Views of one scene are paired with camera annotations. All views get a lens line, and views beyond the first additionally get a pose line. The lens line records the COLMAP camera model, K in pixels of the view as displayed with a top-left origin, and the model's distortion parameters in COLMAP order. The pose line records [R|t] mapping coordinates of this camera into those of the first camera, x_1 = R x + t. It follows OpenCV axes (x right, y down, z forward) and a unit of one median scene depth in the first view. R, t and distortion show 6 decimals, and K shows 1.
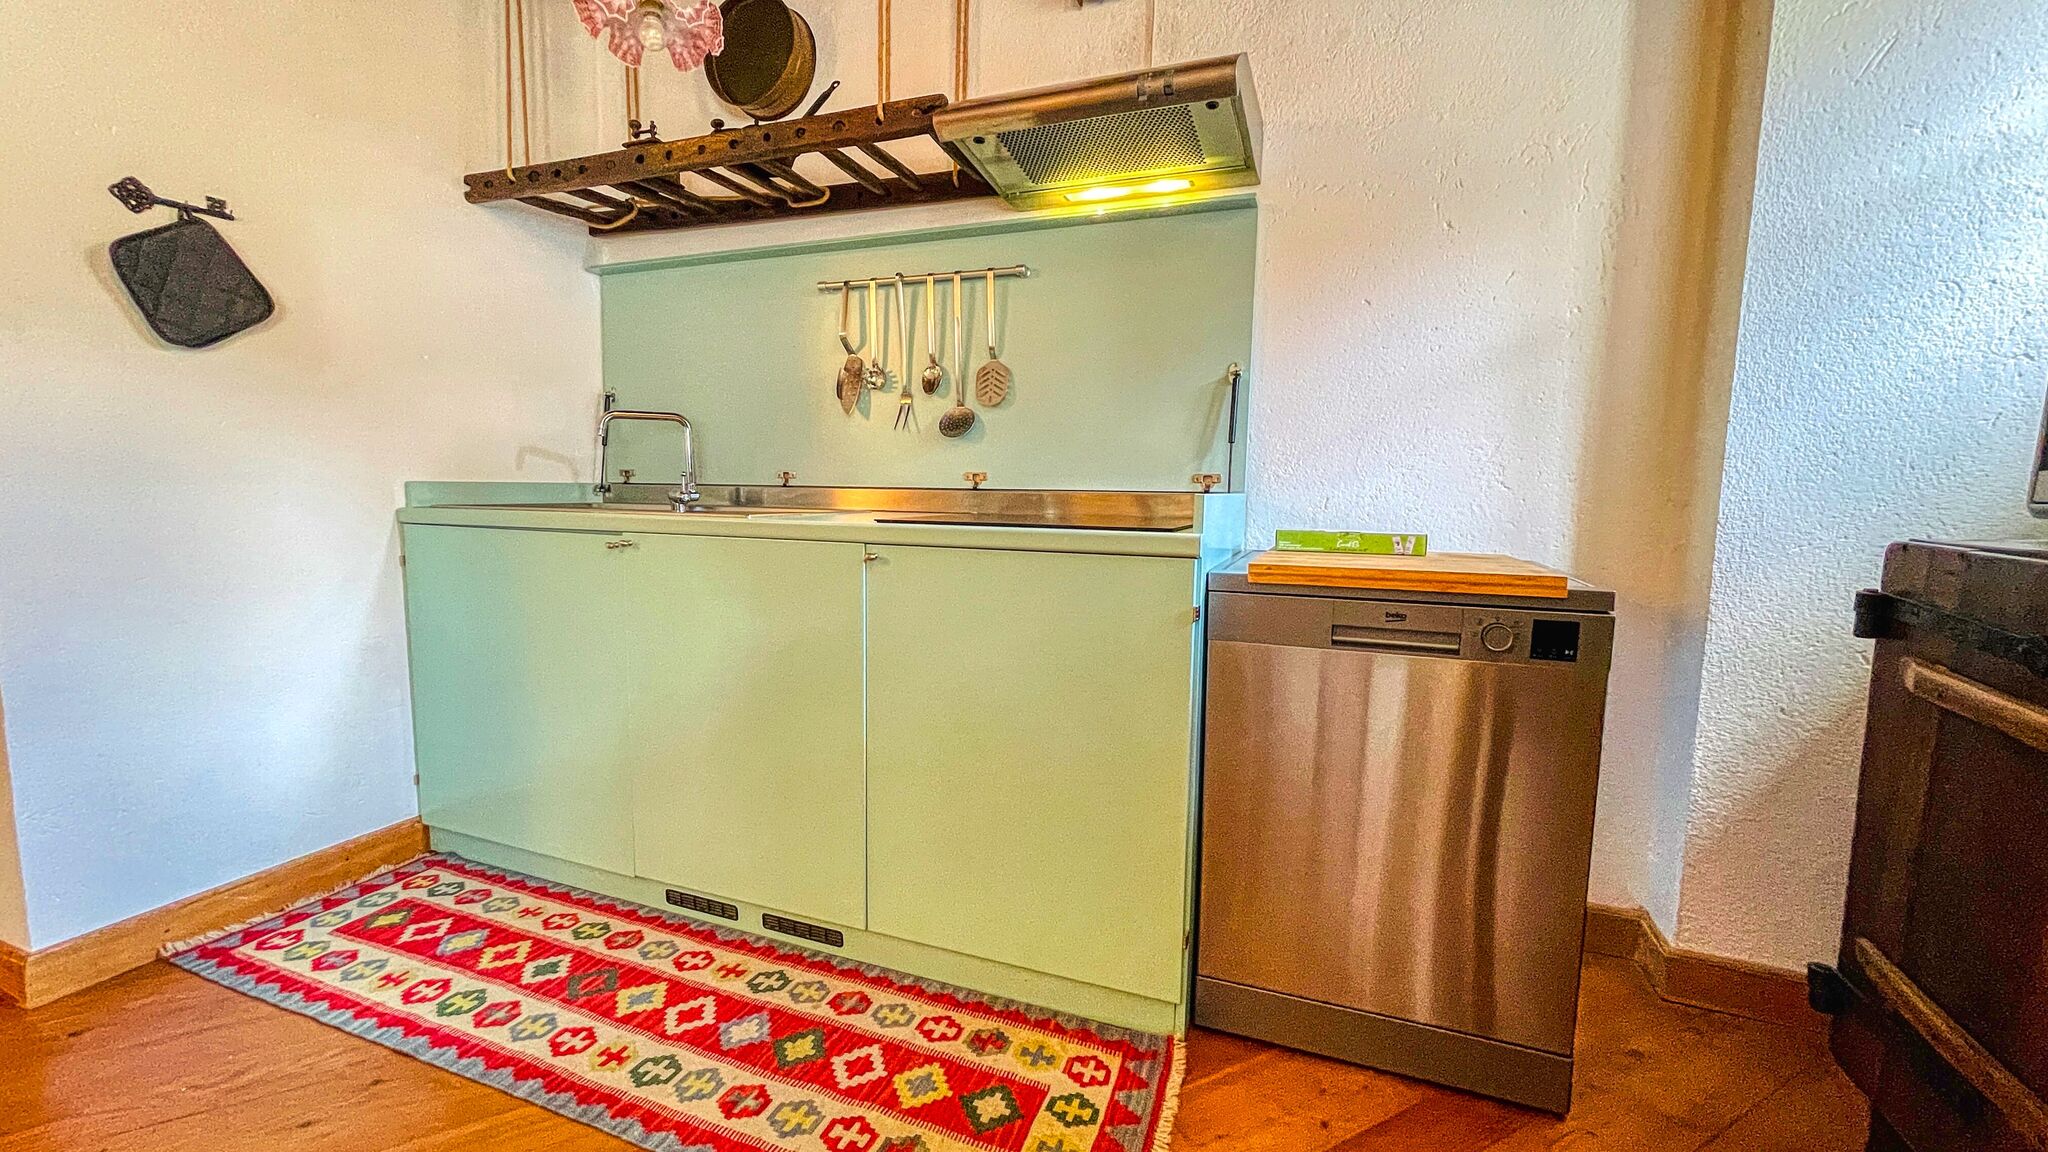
lens RADIAL K [[831.7, 0, 1014.4], [0, 831.7, 574.5], [0, 0, 1]] dist [0.001764, 0.001071]
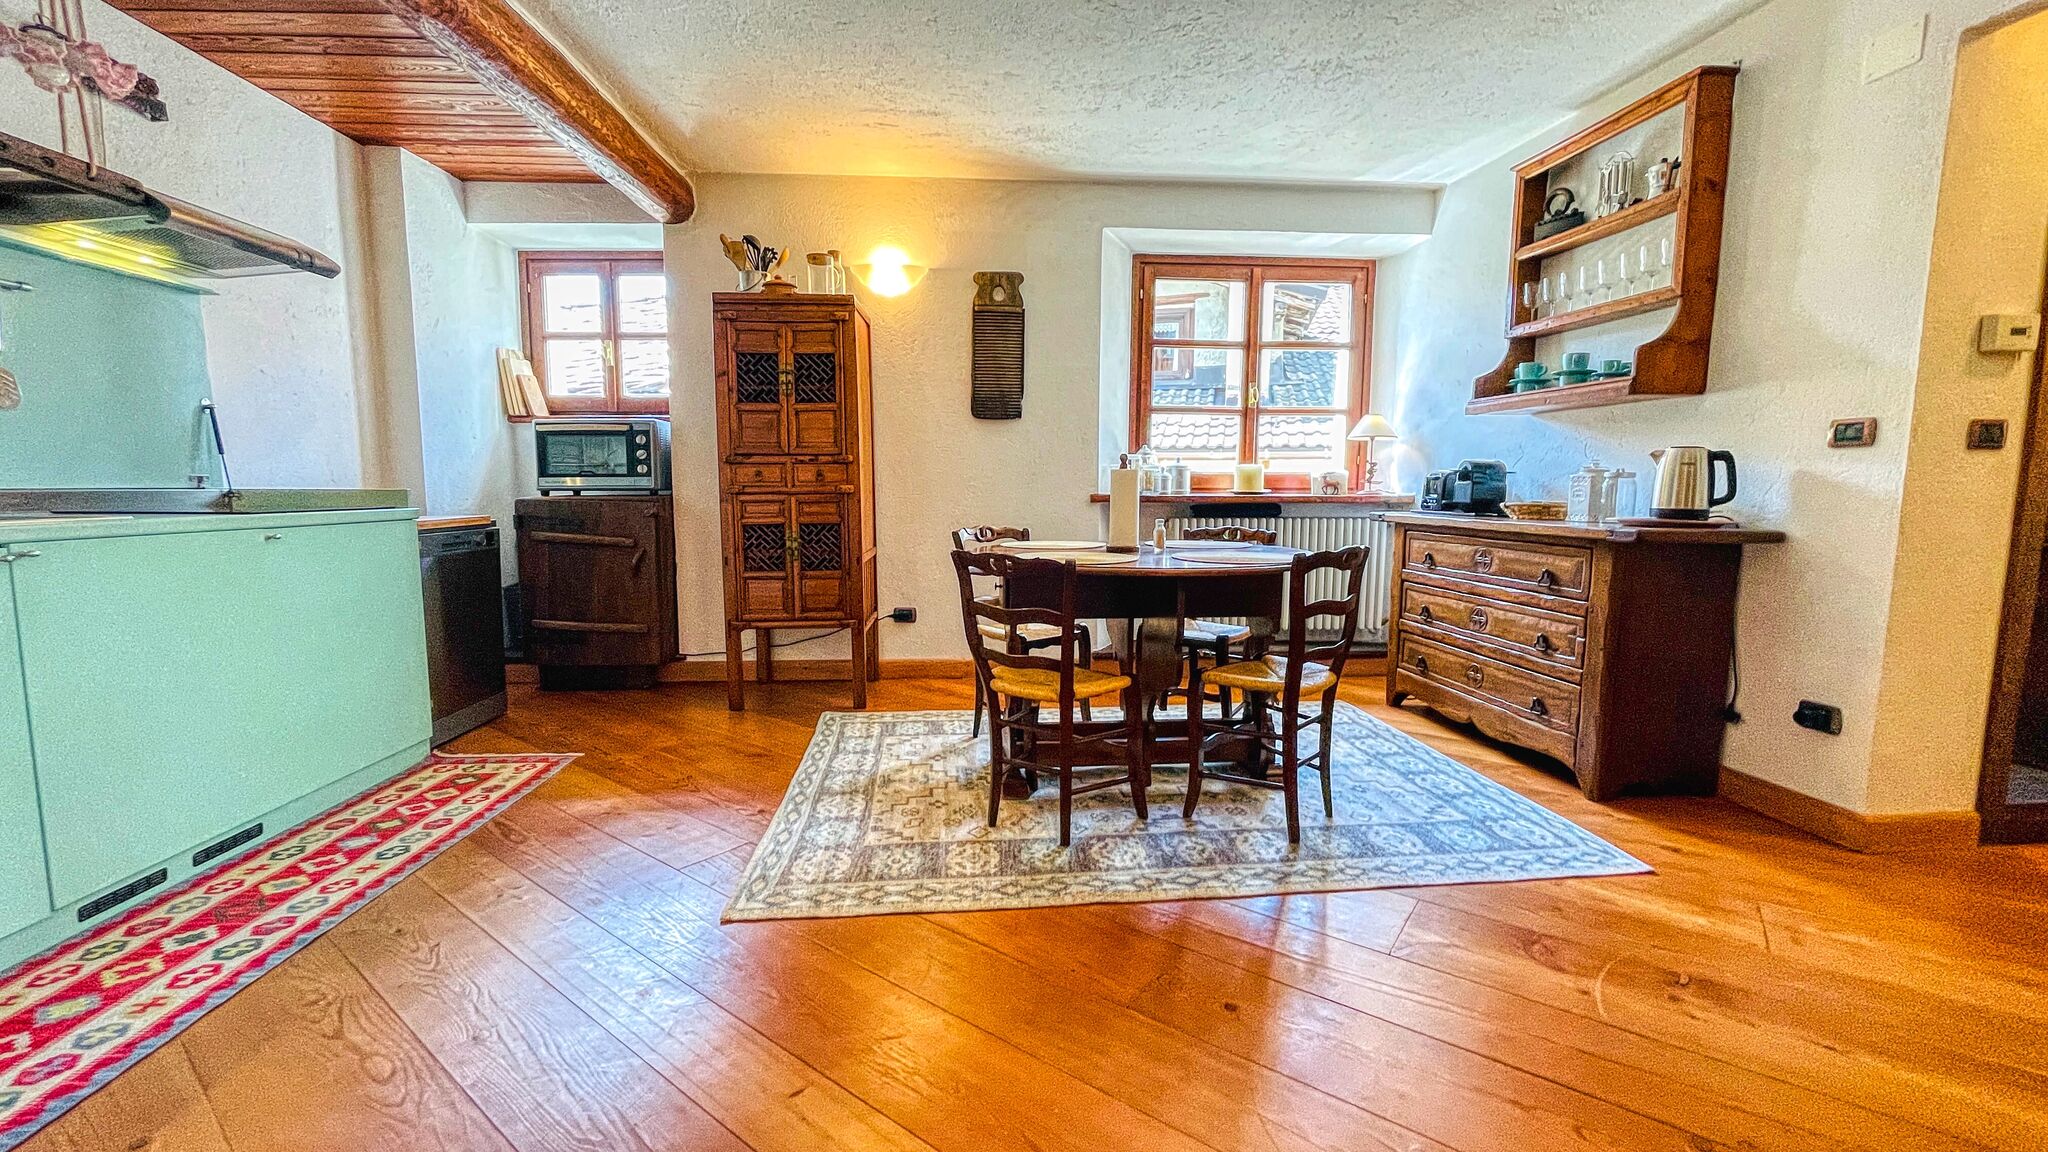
lens RADIAL K [[831.7, 0, 1019.9], [0, 831.7, 573.2], [0, 0, 1]] dist [0.001764, 0.001071]
pose [[-0.412293, -0.113339, 0.903974, -1.877527], [0.085878, 0.982979, 0.162412, -0.077256], [-0.906995, 0.144593, -0.395541, 0.366810]]
